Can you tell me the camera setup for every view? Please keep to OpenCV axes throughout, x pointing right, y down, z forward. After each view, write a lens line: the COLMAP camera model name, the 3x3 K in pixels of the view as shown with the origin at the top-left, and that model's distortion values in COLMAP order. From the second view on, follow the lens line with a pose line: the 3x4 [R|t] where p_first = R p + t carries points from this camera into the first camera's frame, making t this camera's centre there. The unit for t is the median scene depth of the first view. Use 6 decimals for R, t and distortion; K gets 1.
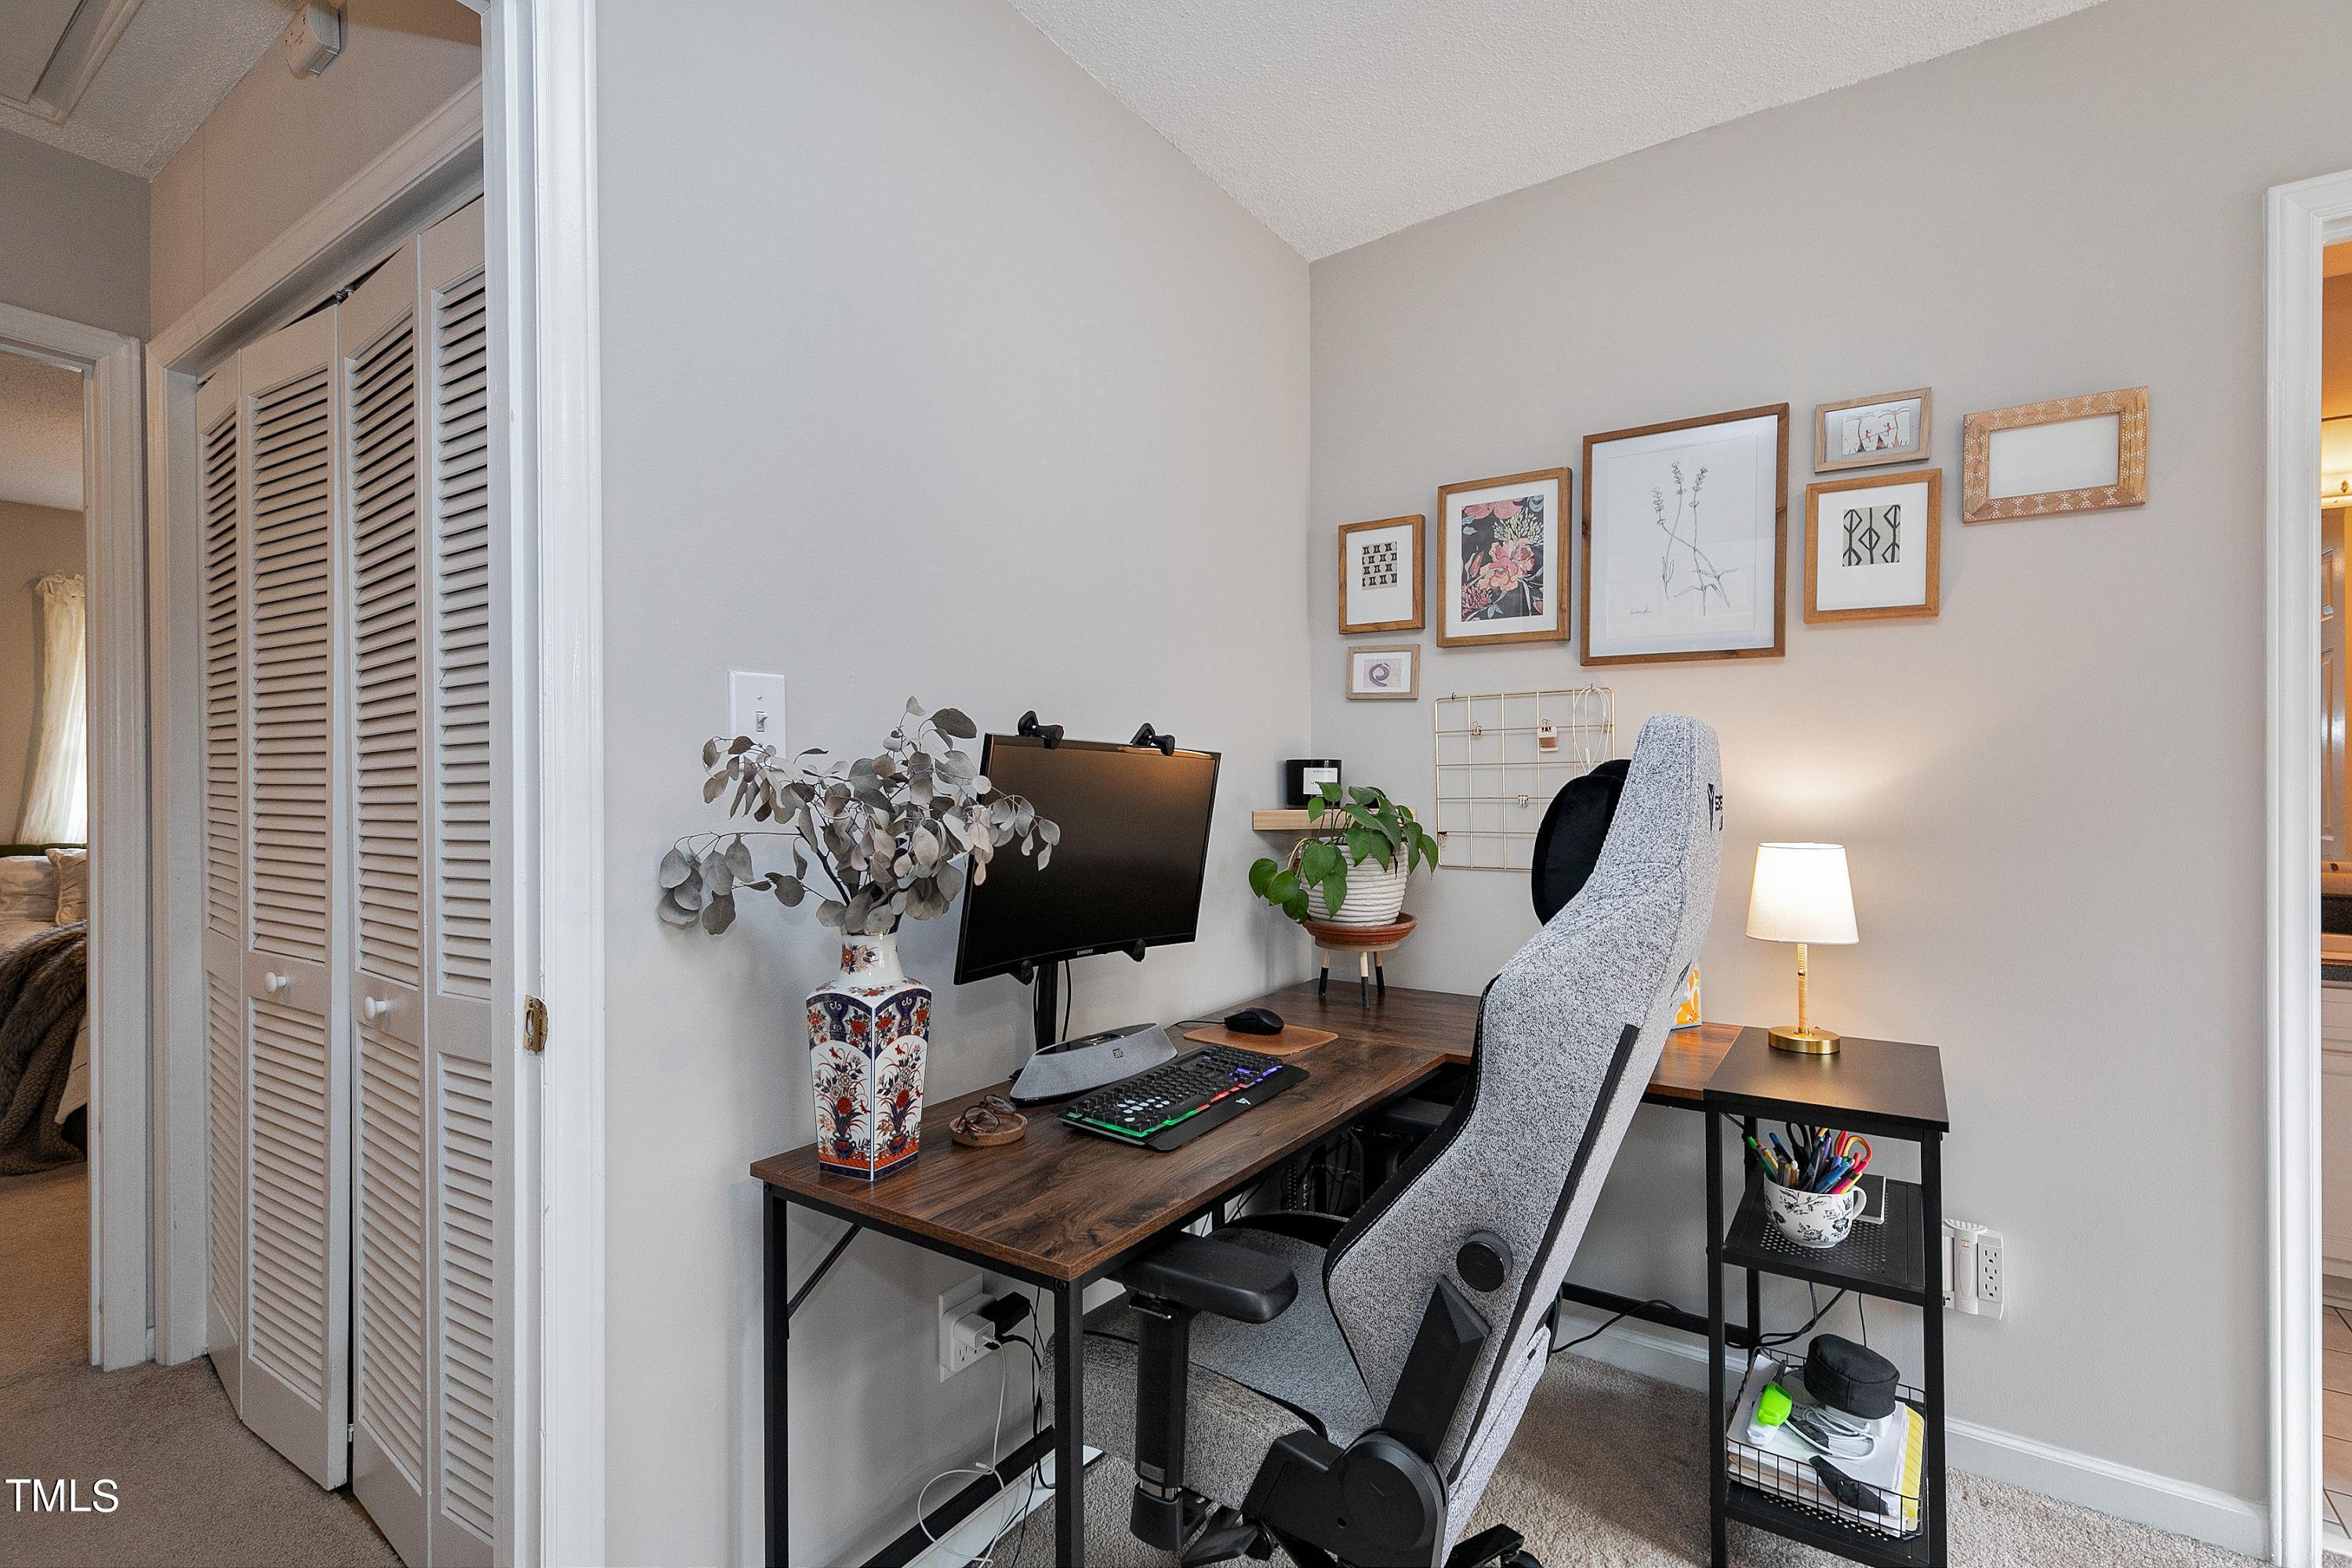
lens RADIAL K [[1073.0, 0, 1180.4], [0, 1073.0, 788.5], [0, 0, 1]] dist [0.009266, -0.001609]
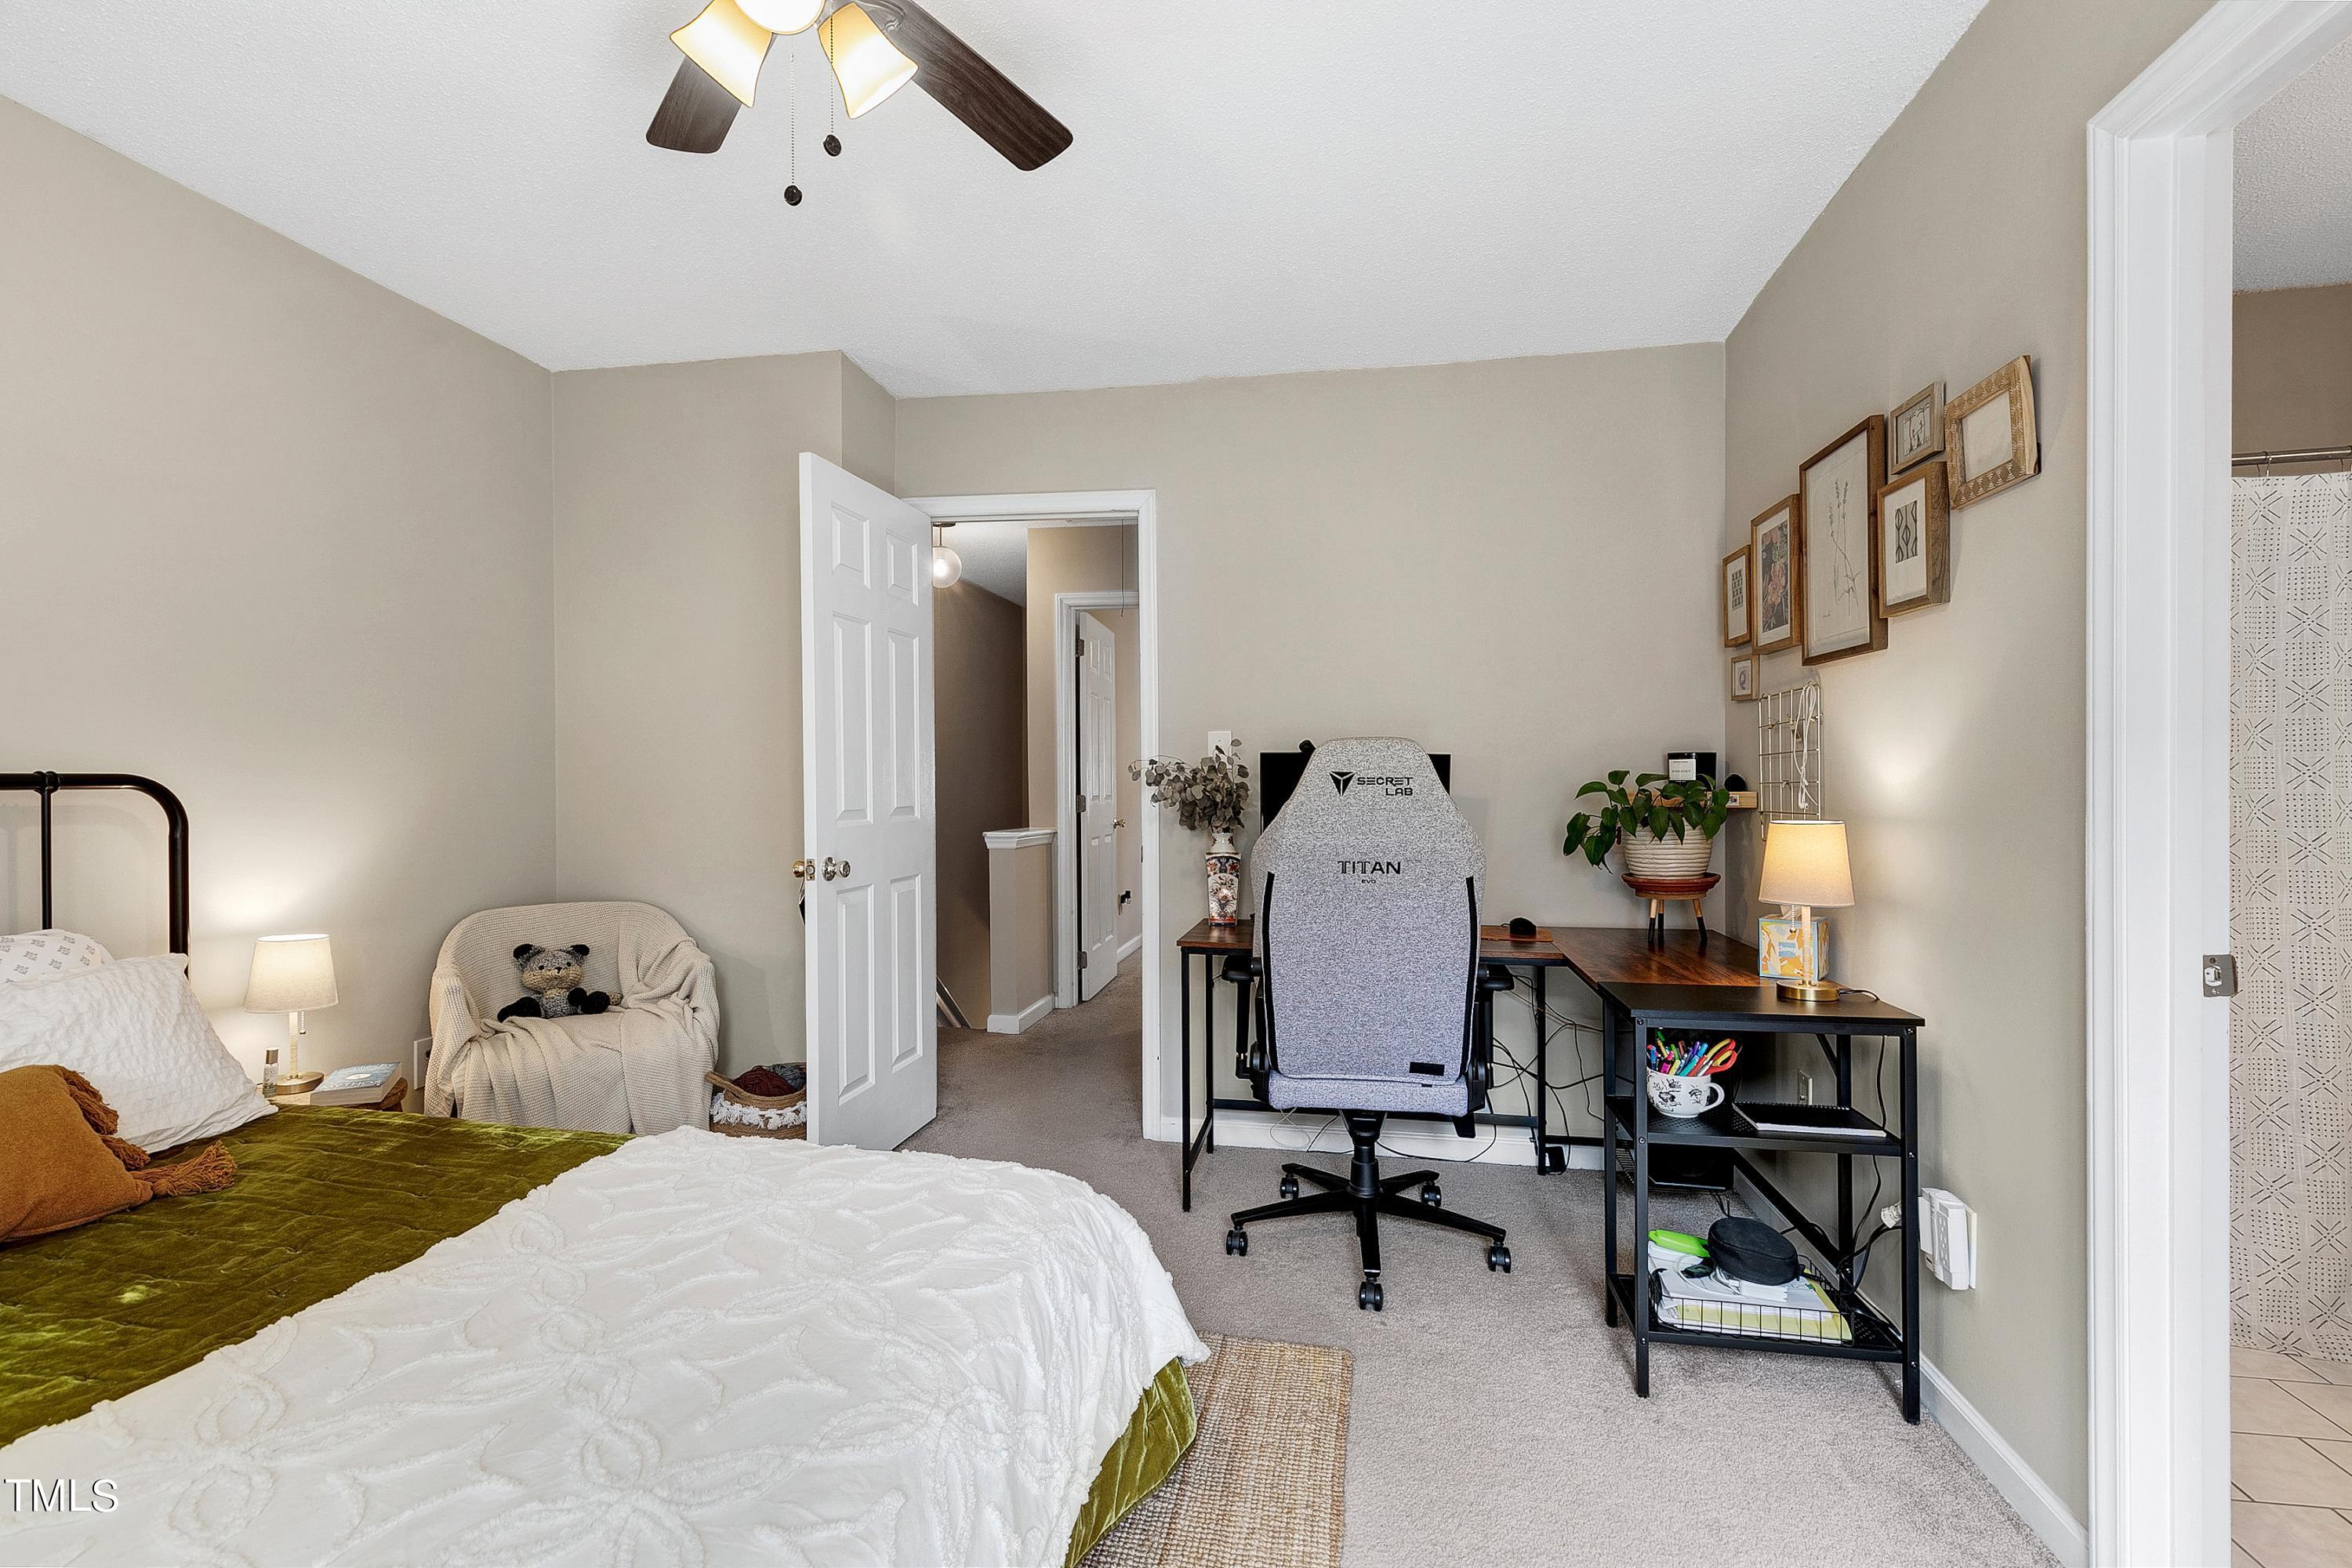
lens RADIAL K [[1073.0, 0, 1171.3], [0, 1073.0, 794.1], [0, 0, 1]] dist [0.009266, -0.001609]
pose [[0.392392, 0.004285, -0.919788, 1.034990], [0.010692, 0.999900, 0.009220, 0.005806], [0.919736, -0.013453, 0.392307, -0.068813]]
